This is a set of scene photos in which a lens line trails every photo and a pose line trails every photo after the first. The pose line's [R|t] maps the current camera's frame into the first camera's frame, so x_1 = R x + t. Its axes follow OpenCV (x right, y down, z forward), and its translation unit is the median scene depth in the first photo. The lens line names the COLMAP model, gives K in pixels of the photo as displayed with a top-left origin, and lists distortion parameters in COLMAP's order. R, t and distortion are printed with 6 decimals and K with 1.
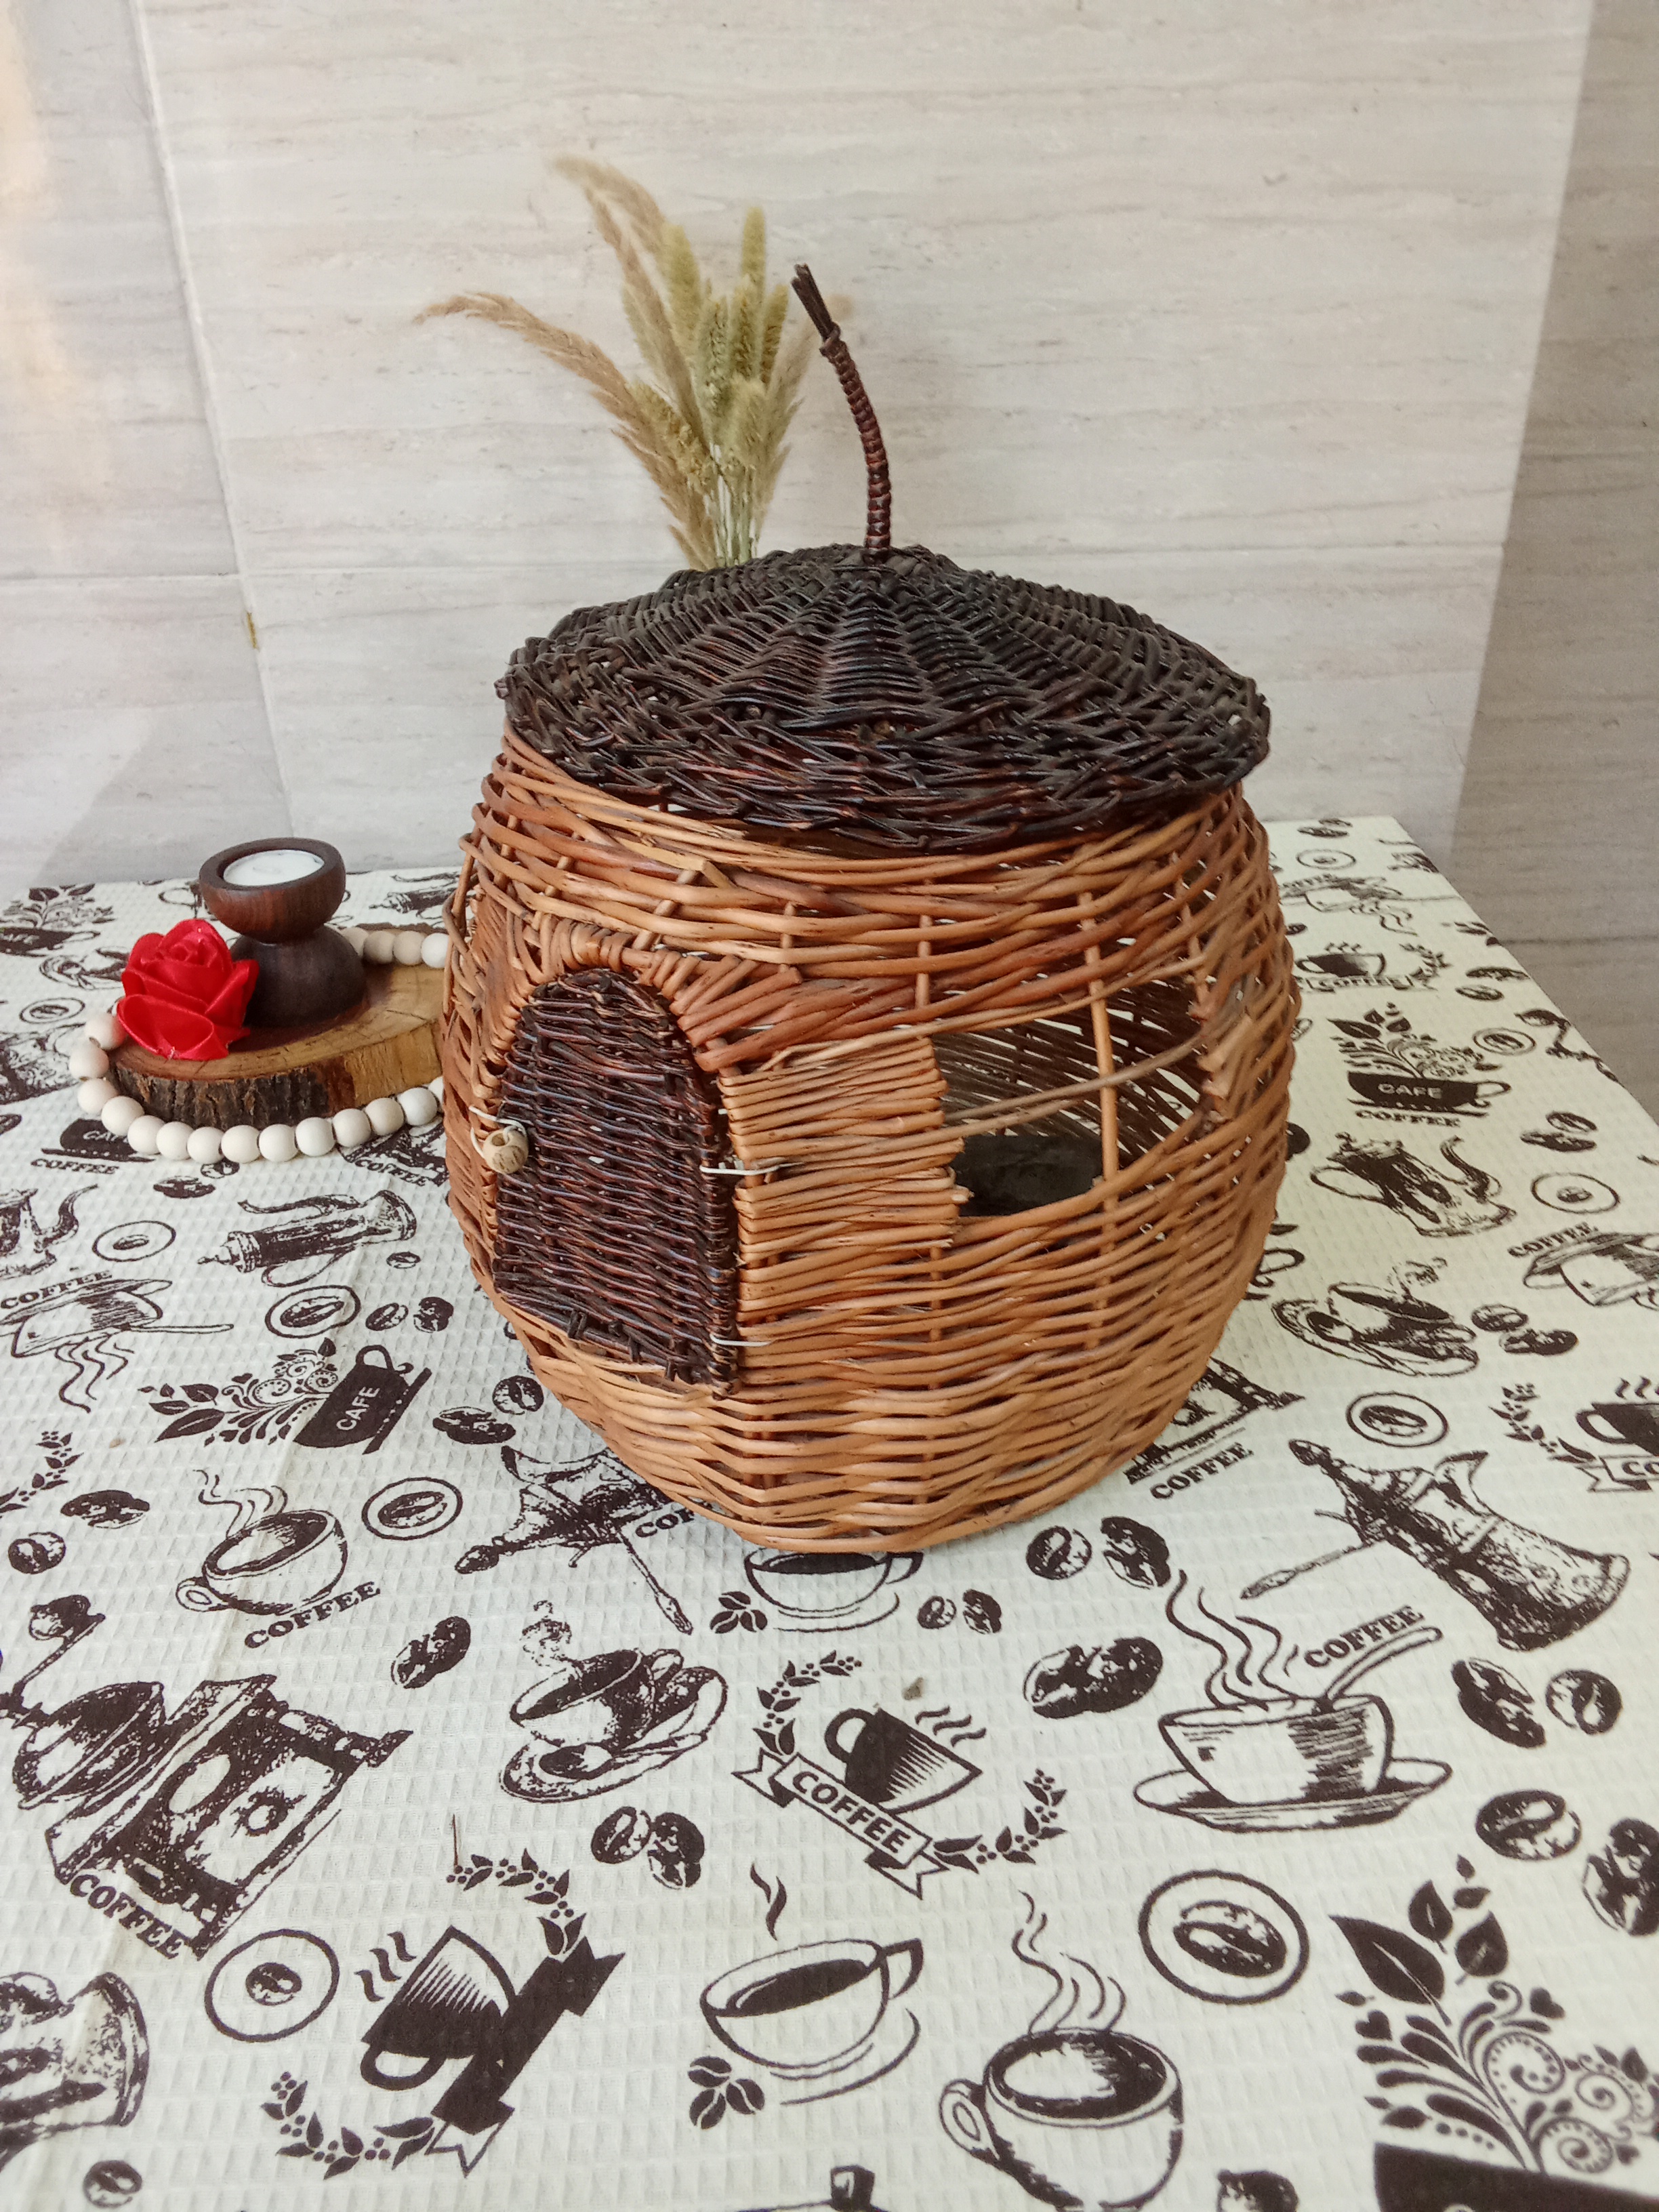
lens RADIAL K [[1759.1, 0, 845.8], [0, 1759.1, 1107.1], [0, 0, 1]] dist [0.089207, -0.144120]
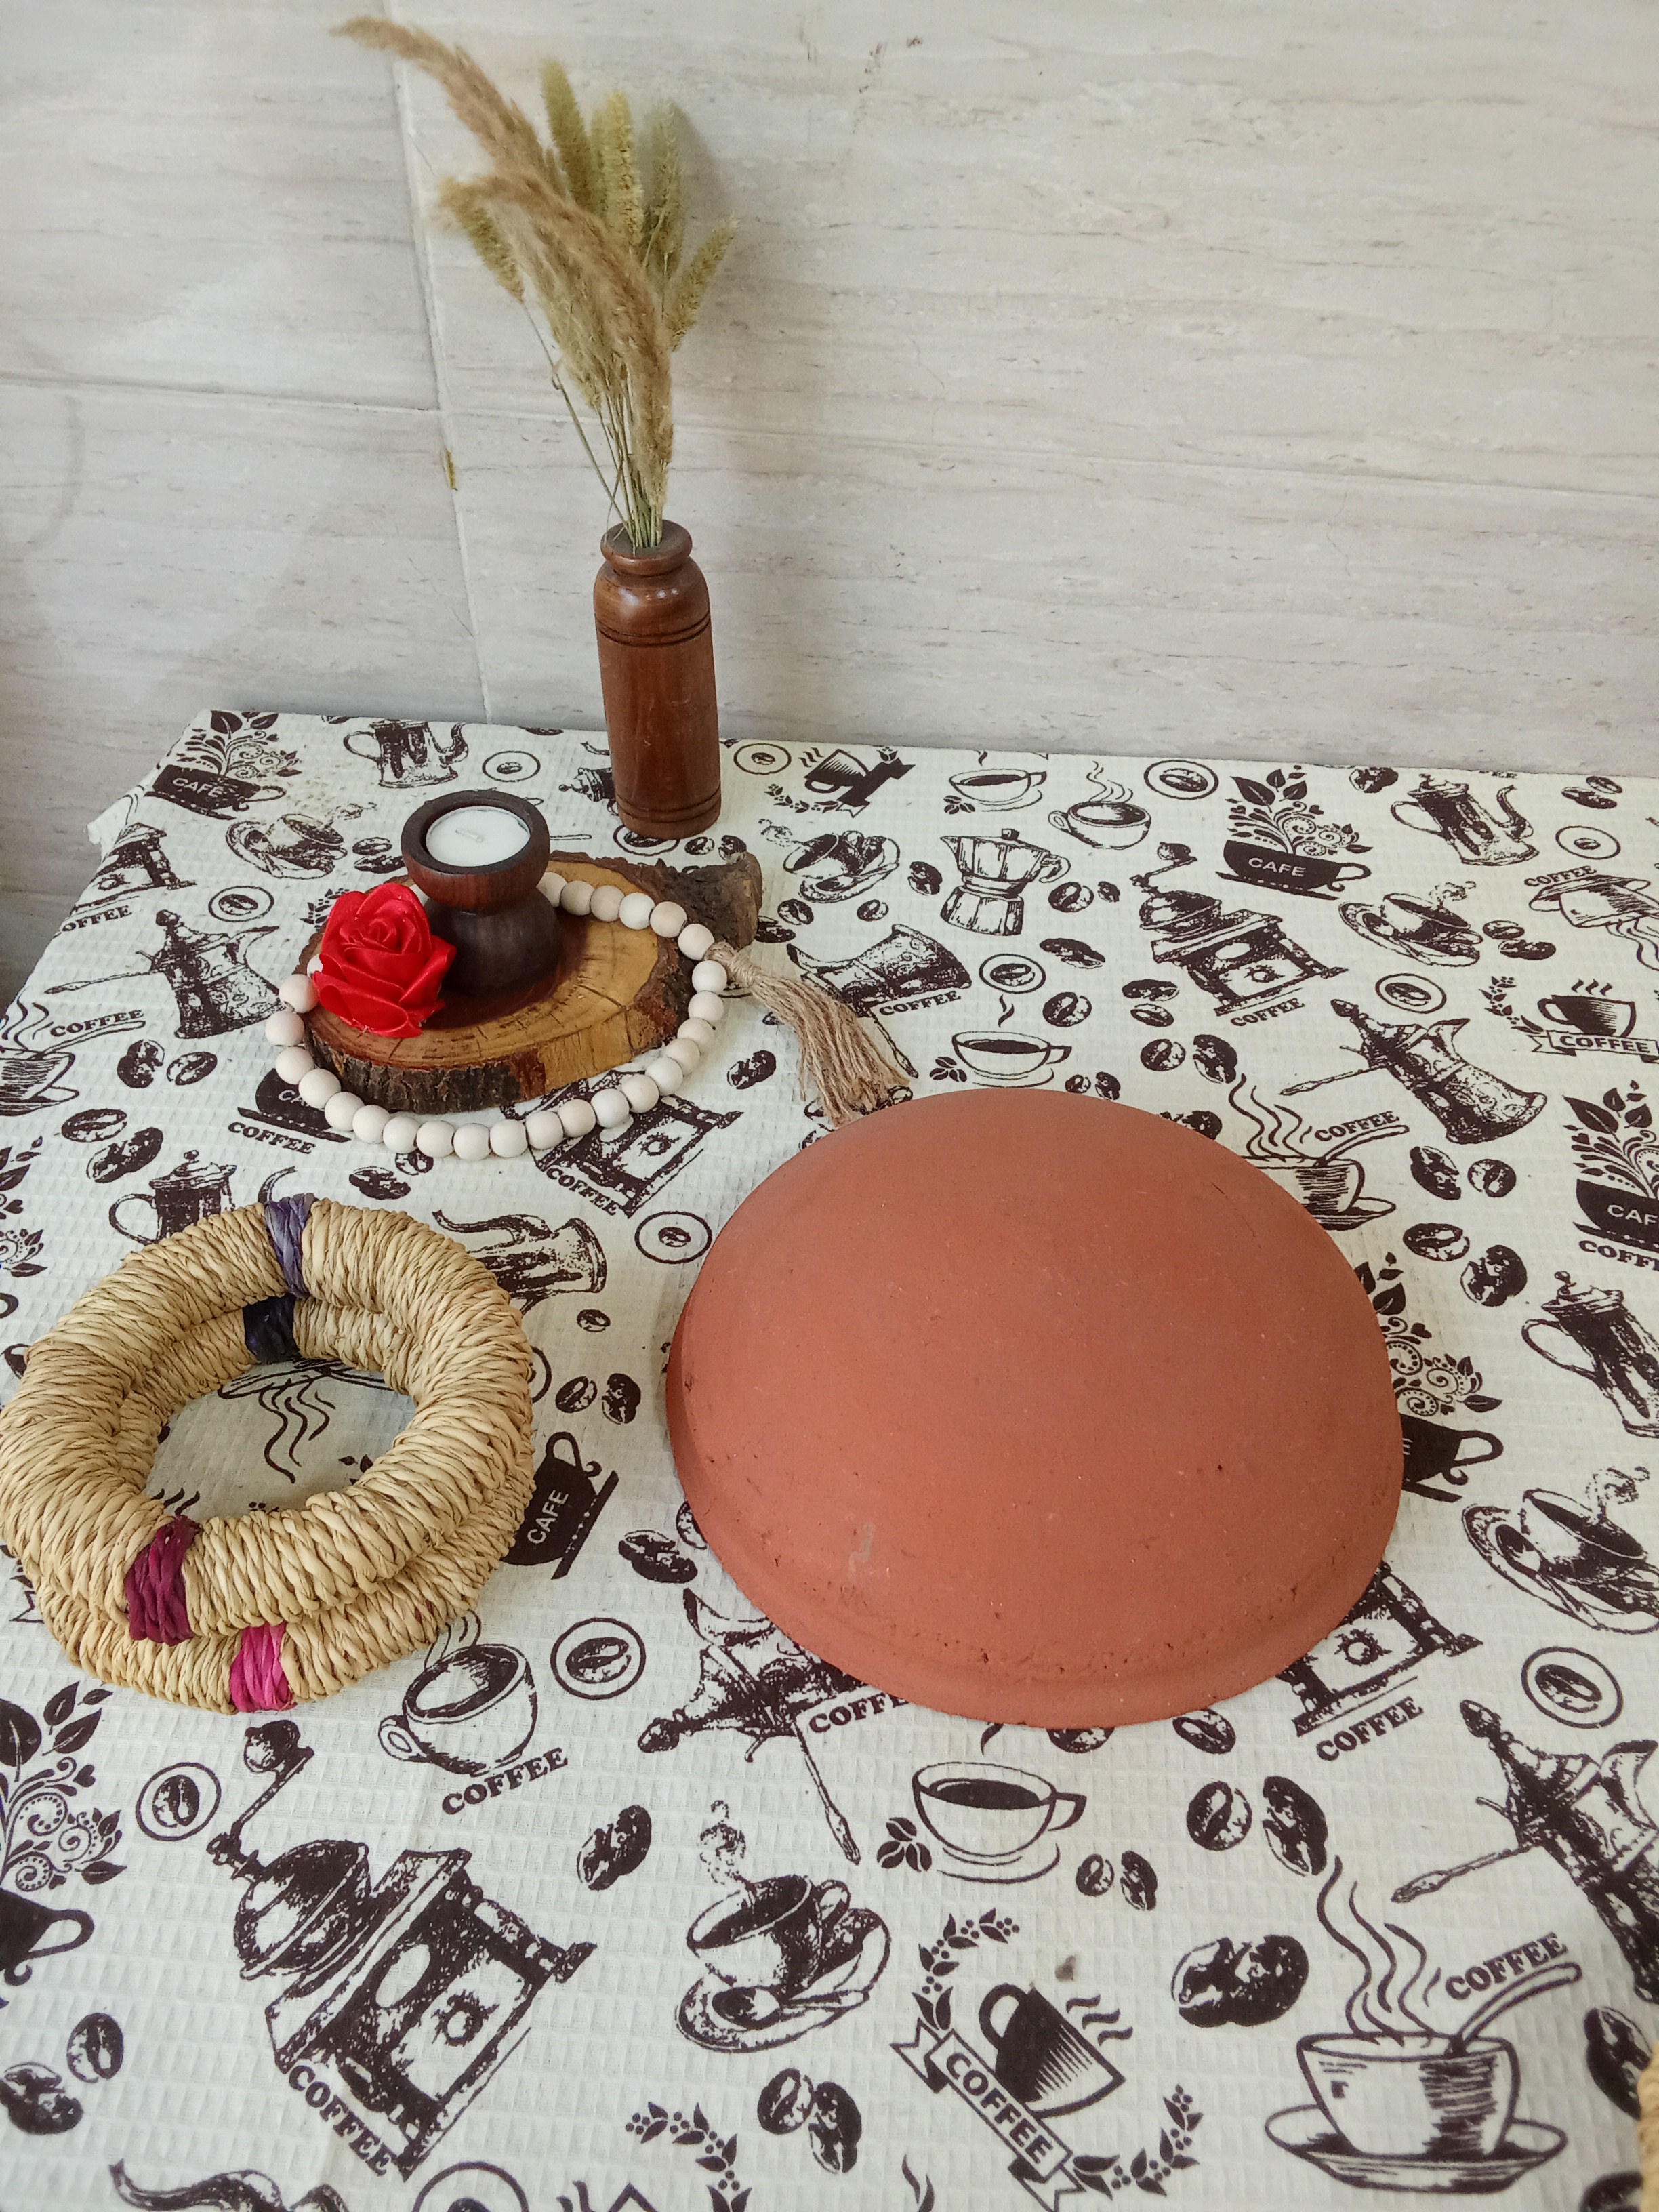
lens RADIAL K [[1759.1, 0, 853.4], [0, 1759.1, 1110.9], [0, 0, 1]] dist [0.089207, -0.144120]
pose [[0.992132, 0.116183, -0.046651, -0.087556], [-0.100594, 0.961580, 0.255432, -0.377147], [0.074536, -0.248729, 0.965701, 0.088275]]
